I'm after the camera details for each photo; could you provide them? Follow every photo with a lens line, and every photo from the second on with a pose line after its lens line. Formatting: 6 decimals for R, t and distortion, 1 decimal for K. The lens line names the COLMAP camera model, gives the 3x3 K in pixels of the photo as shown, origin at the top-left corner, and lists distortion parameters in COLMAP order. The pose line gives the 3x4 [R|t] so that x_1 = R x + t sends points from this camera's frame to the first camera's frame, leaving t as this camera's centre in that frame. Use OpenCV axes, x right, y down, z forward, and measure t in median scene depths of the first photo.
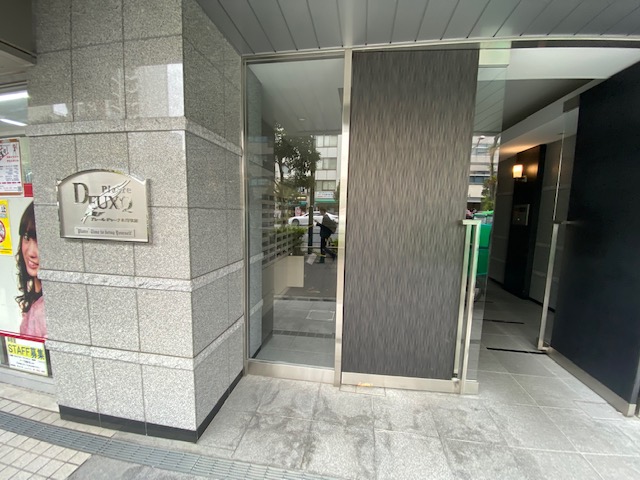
lens RADIAL K [[262.6, 0, 316.6], [0, 262.6, 240.7], [0, 0, 1]] dist [0.015920, -0.017835]
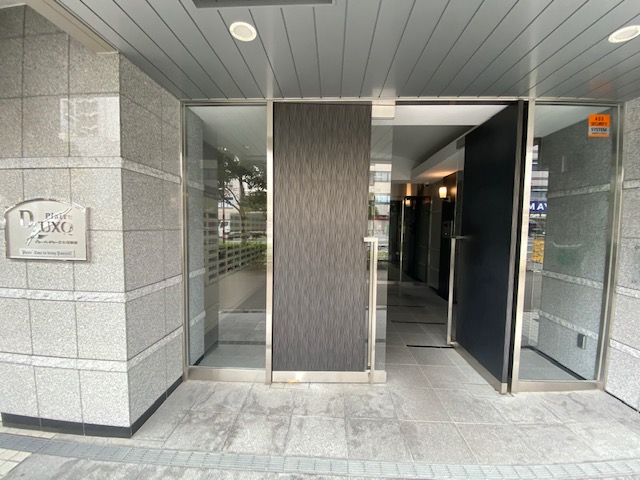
lens RADIAL K [[262.6, 0, 316.6], [0, 262.6, 240.7], [0, 0, 1]] dist [0.015920, -0.017835]
pose [[0.994260, -0.013662, 0.106116, 0.214602], [0.019429, 0.998379, -0.053500, -0.000866], [-0.105213, 0.055255, 0.992913, -0.228813]]
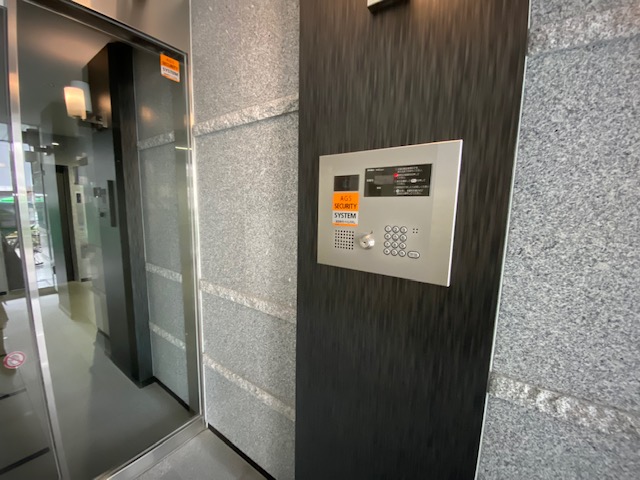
lens RADIAL K [[258.8, 0, 317.4], [0, 258.8, 242.3], [0, 0, 1]] dist [0.053196, -0.034284]
pose [[0.443912, -0.131542, 0.886362, 1.637914], [0.100746, 0.990221, 0.096499, -0.270575], [-0.890389, 0.046460, 0.452824, 2.582978]]
